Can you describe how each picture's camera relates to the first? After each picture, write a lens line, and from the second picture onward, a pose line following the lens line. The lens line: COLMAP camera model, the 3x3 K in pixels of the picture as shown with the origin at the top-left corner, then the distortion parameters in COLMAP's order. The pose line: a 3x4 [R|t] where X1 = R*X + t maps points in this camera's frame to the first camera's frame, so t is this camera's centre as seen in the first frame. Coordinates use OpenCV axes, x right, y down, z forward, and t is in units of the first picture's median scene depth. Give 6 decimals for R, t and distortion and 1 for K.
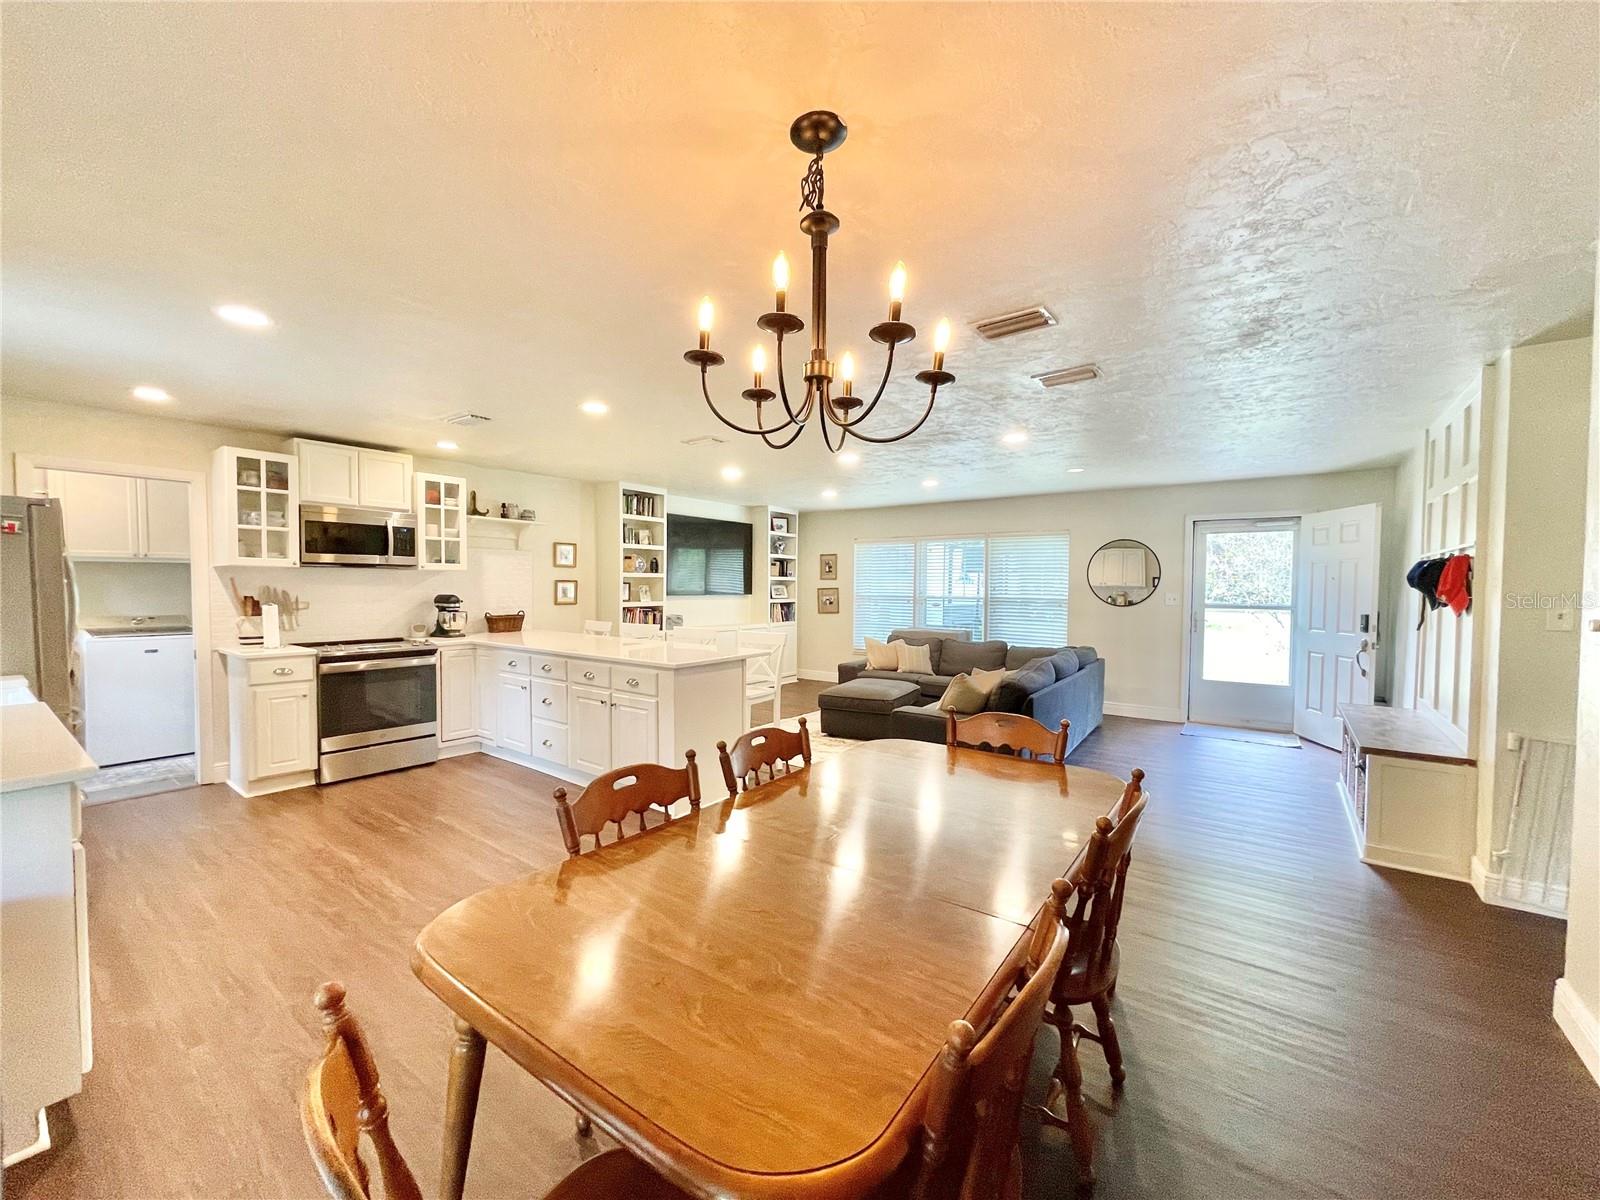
lens RADIAL K [[645.1, 0, 800.3], [0, 645.1, 609.6], [0, 0, 1]] dist [-0.004087, 0.001362]
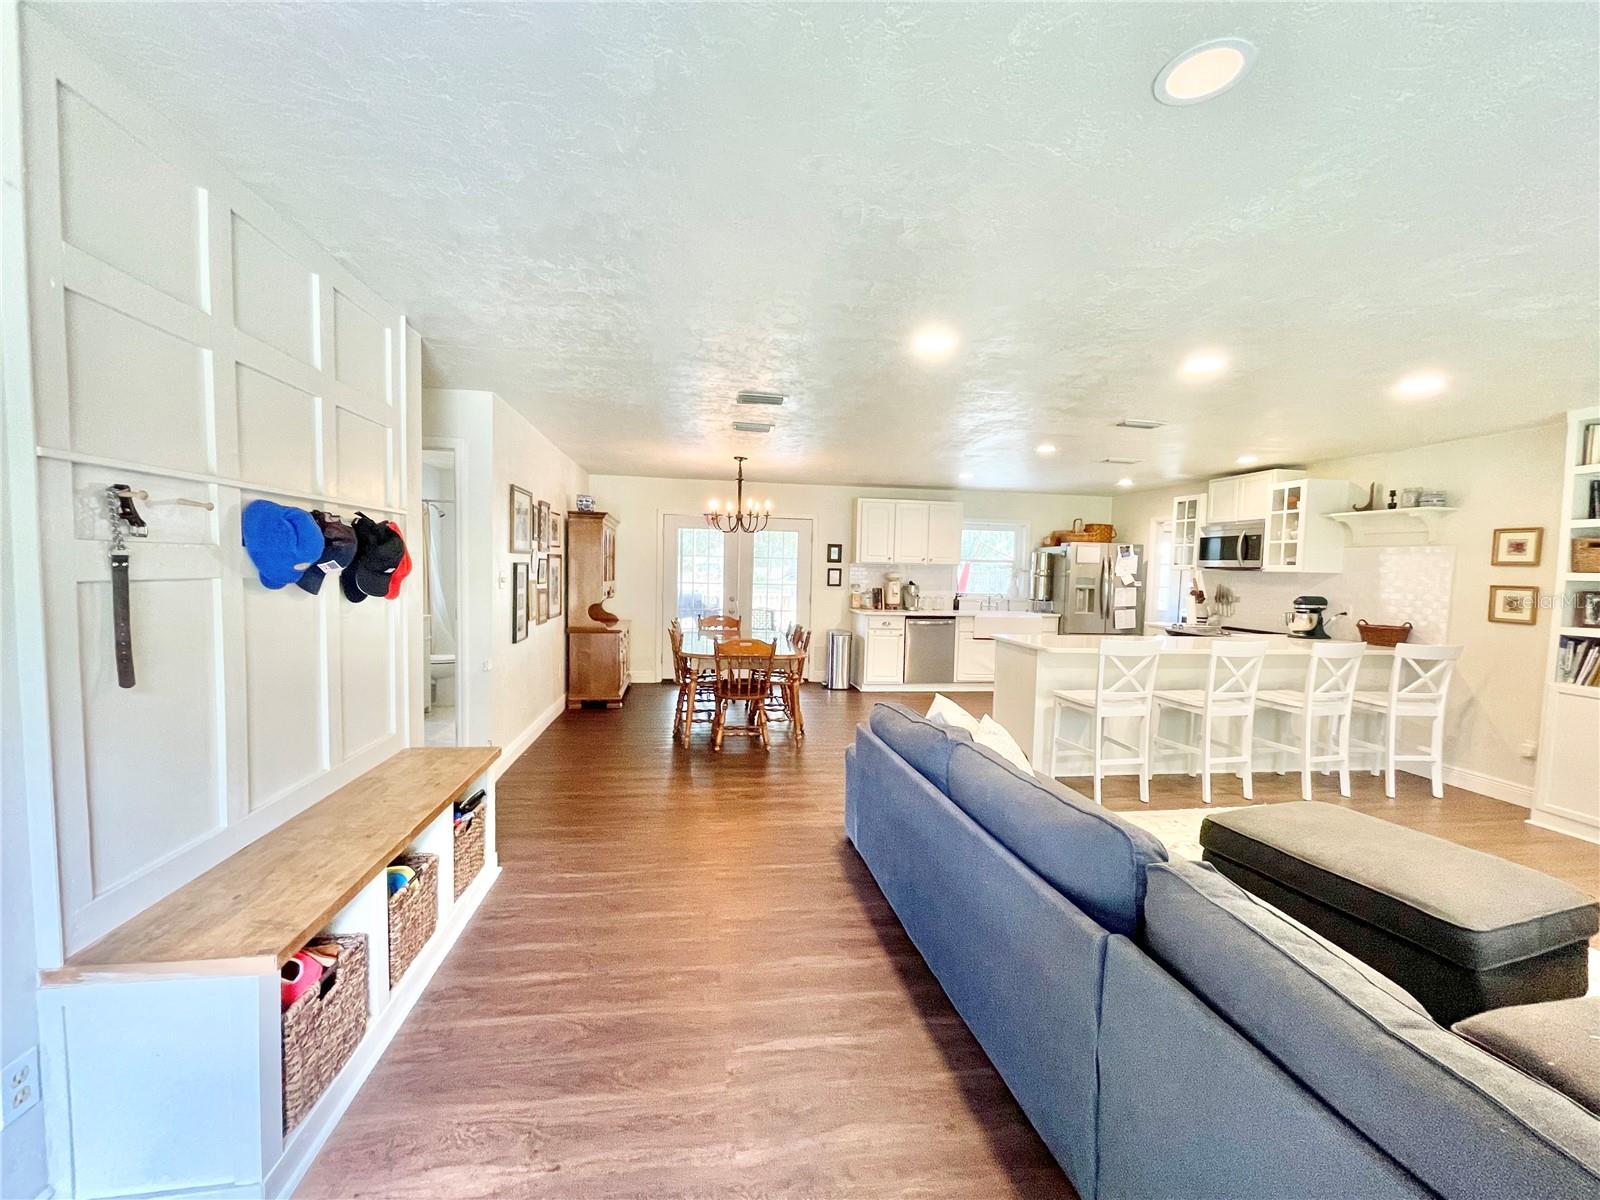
lens RADIAL K [[645.1, 0, 790.9], [0, 645.1, 607.1], [0, 0, 1]] dist [-0.004087, 0.001362]
pose [[-0.704484, 0.019610, -0.709449, 0.767322], [-0.057901, 0.994698, 0.084990, -0.047549], [0.707354, 0.100952, -0.699614, 1.195261]]
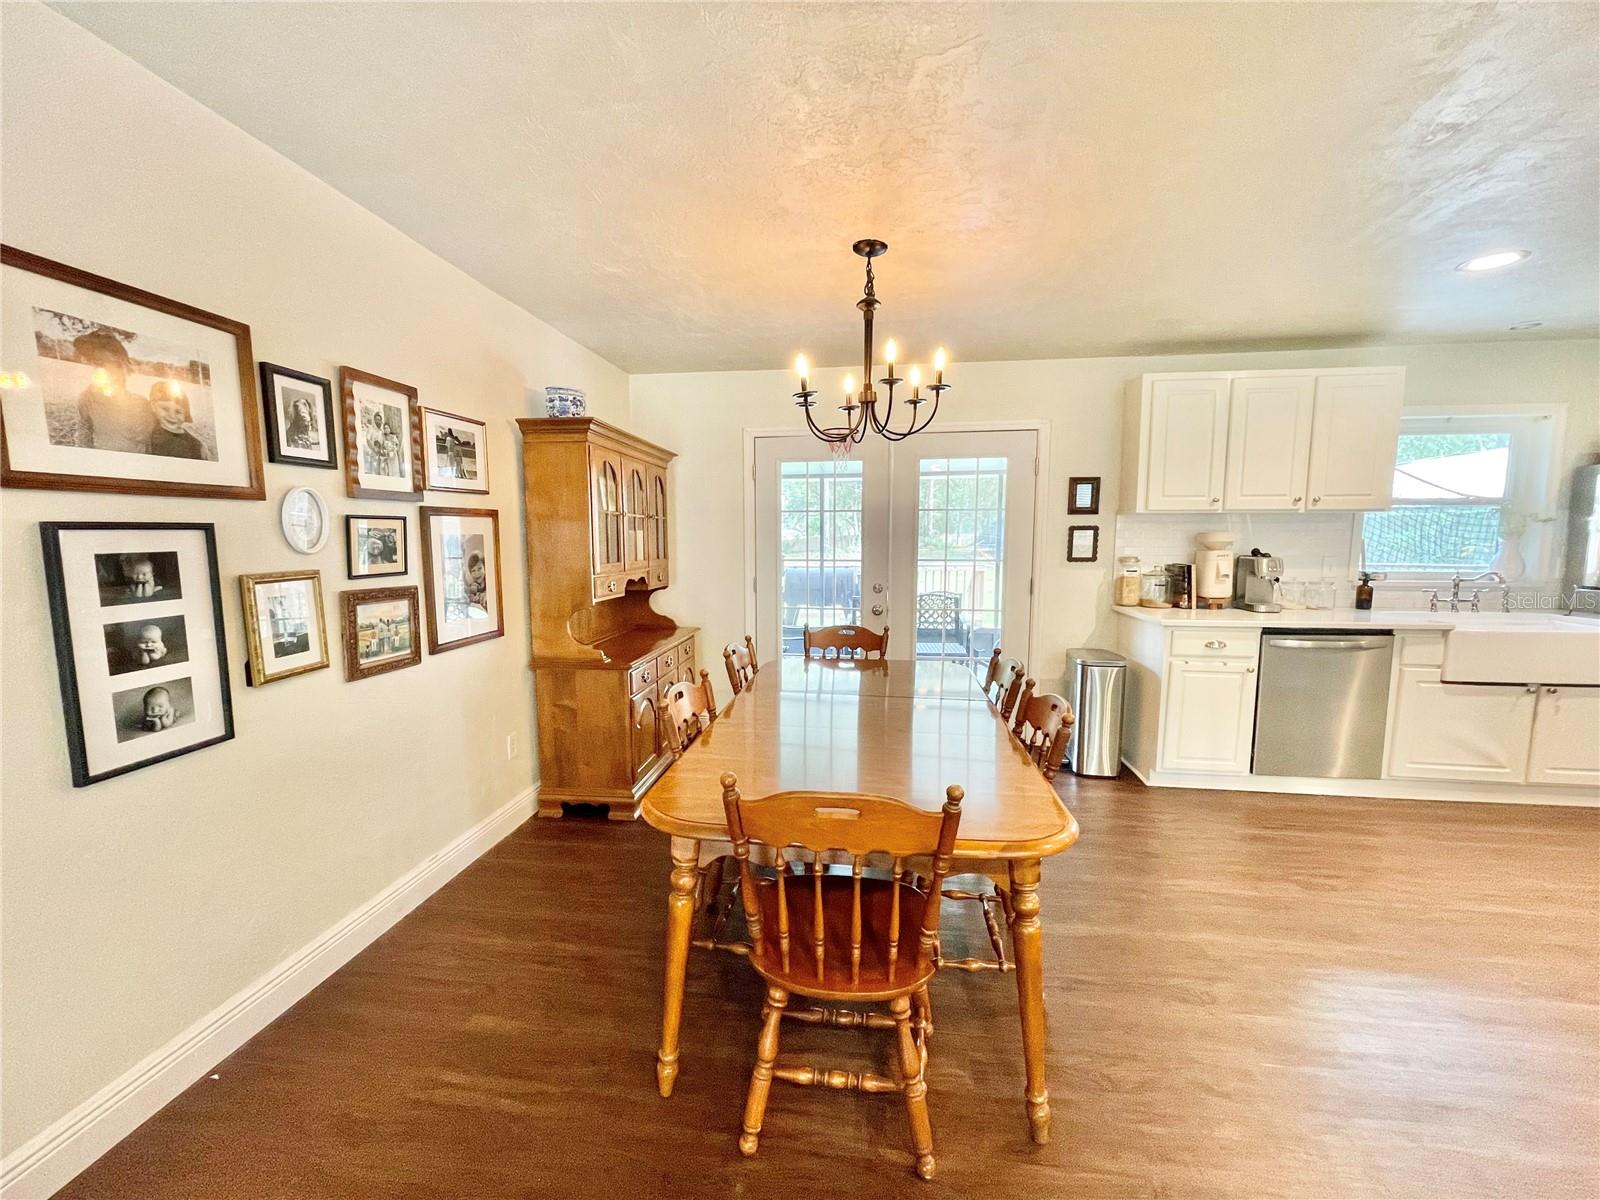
lens RADIAL K [[645.1, 0, 796.5], [0, 645.1, 607.4], [0, 0, 1]] dist [-0.004087, 0.001362]
pose [[-0.871878, 0.051021, -0.487058, 0.280650], [-0.022915, 0.989218, 0.144645, -0.022351], [0.489187, 0.137274, -0.861308, 0.692712]]
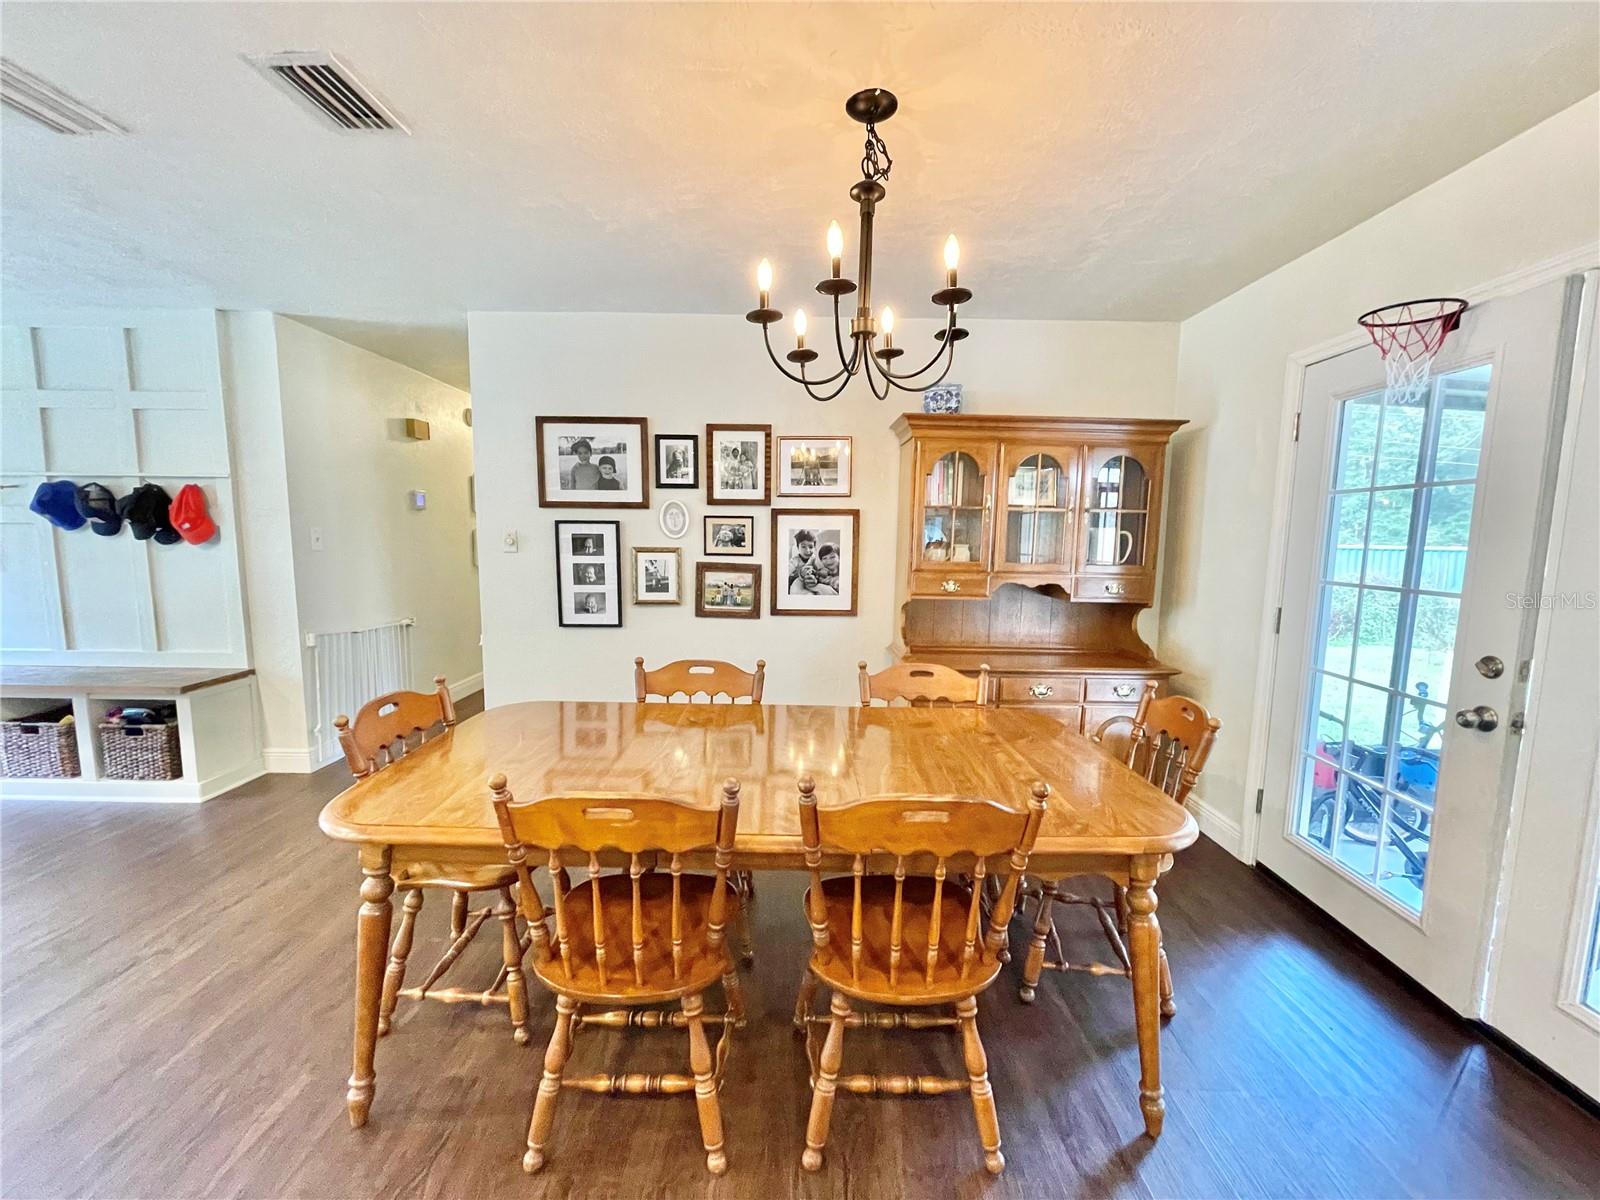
lens RADIAL K [[645.1, 0, 792.9], [0, 645.1, 606.6], [0, 0, 1]] dist [-0.004087, 0.001362]
pose [[-0.595060, -0.103024, 0.797051, -0.255119], [0.013047, 0.990381, 0.137753, -0.012518], [-0.803576, 0.092370, -0.587991, 0.525465]]
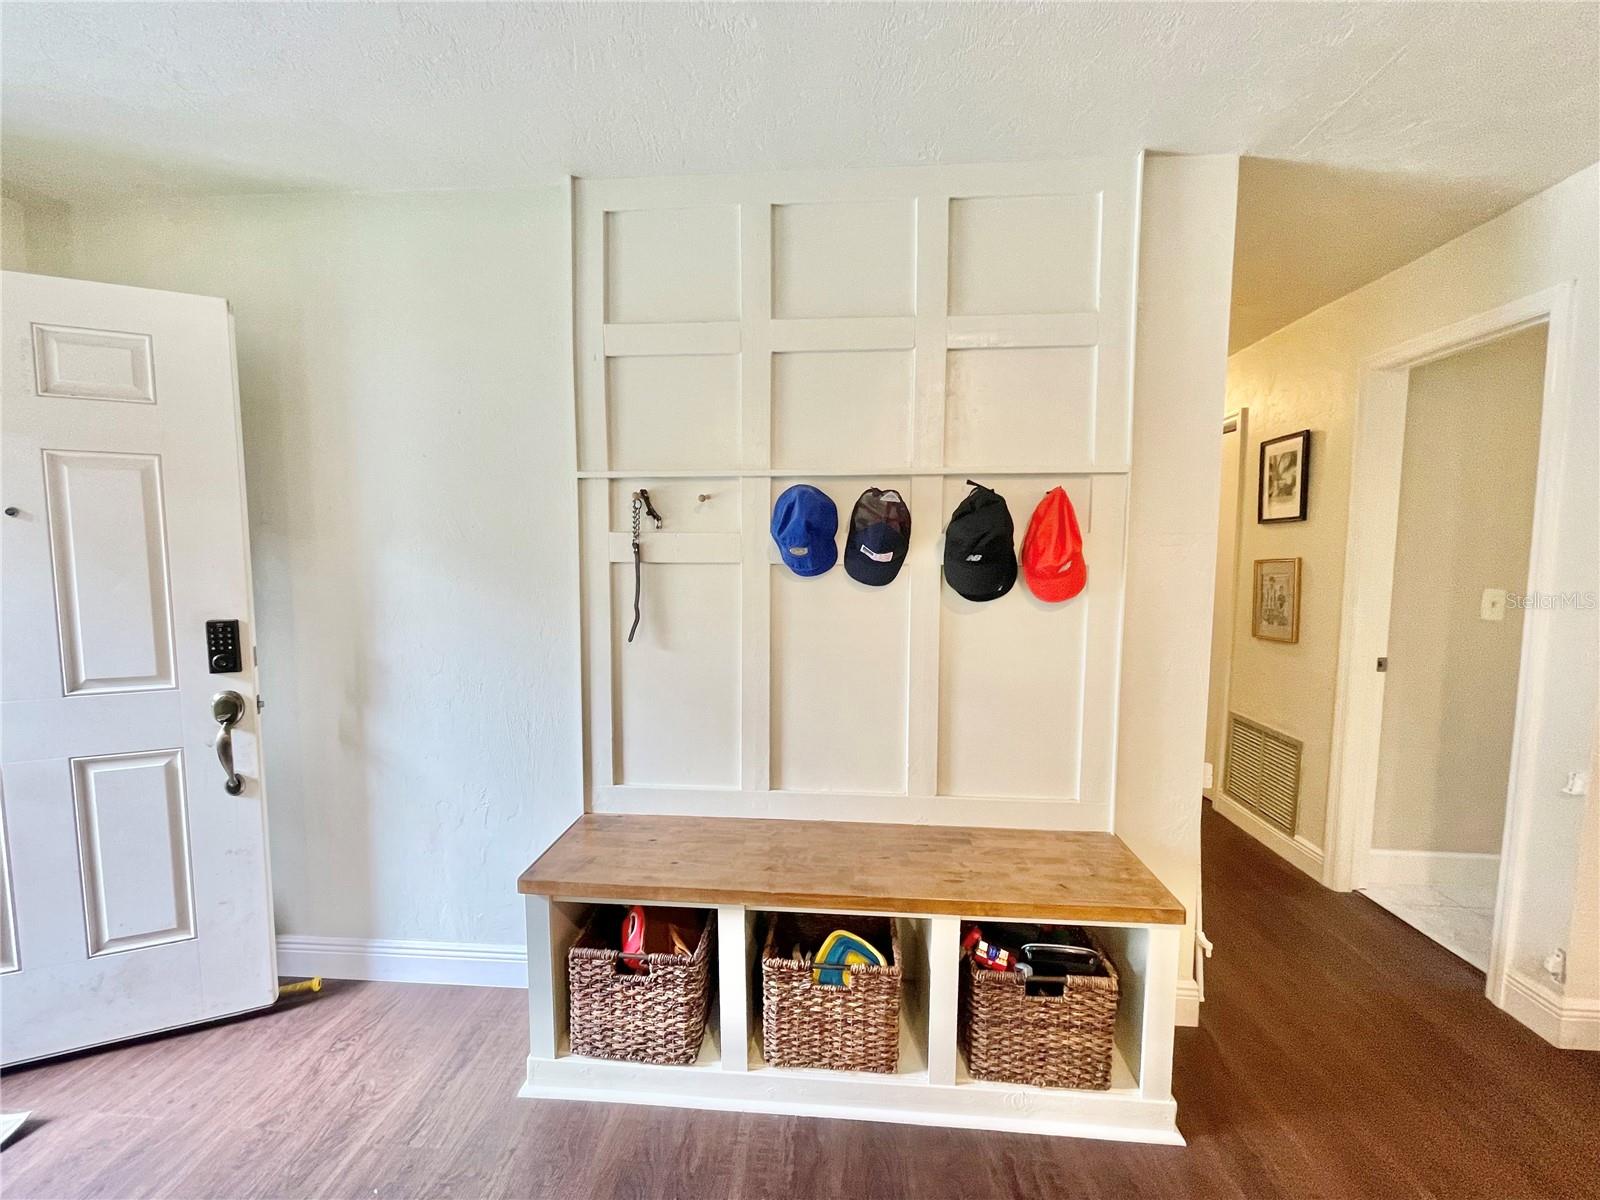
lens RADIAL K [[645.1, 0, 809.1], [0, 645.1, 608.0], [0, 0, 1]] dist [-0.004087, 0.001362]
pose [[-0.547659, -0.080511, 0.832819, 0.412822], [0.024166, 0.993422, 0.111928, -0.031668], [-0.836353, 0.081424, -0.542111, 0.918730]]
